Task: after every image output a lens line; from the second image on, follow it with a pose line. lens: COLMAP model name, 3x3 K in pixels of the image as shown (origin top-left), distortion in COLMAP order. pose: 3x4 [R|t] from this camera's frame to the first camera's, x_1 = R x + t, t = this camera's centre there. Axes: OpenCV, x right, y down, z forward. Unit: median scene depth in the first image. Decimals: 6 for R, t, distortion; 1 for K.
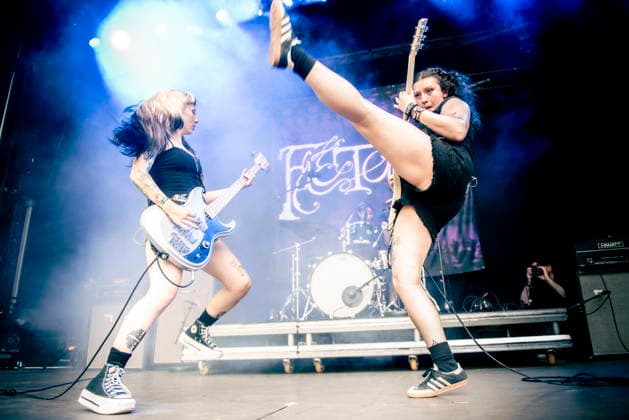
lens RADIAL K [[418.2, 0, 314.5], [0, 418.2, 210.0], [0, 0, 1]] dist [0.006643, 0.001605]
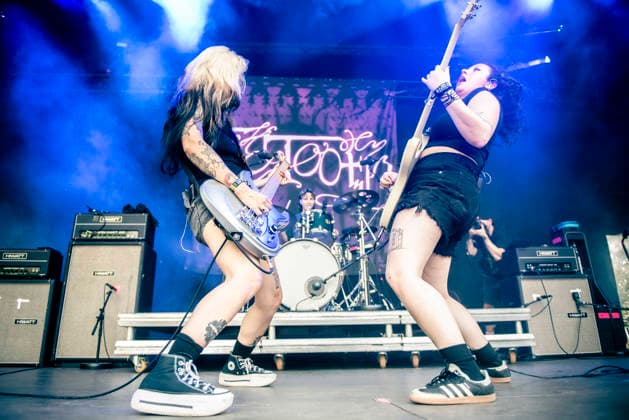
lens RADIAL K [[418.2, 0, 314.5], [0, 418.2, 210.0], [0, 0, 1]] dist [0.006643, 0.001605]
pose [[0.962419, 0.100386, 0.252336, -0.160680], [-0.101325, 0.994810, -0.009304, 0.044099], [-0.251960, -0.016613, 0.967595, 0.109189]]
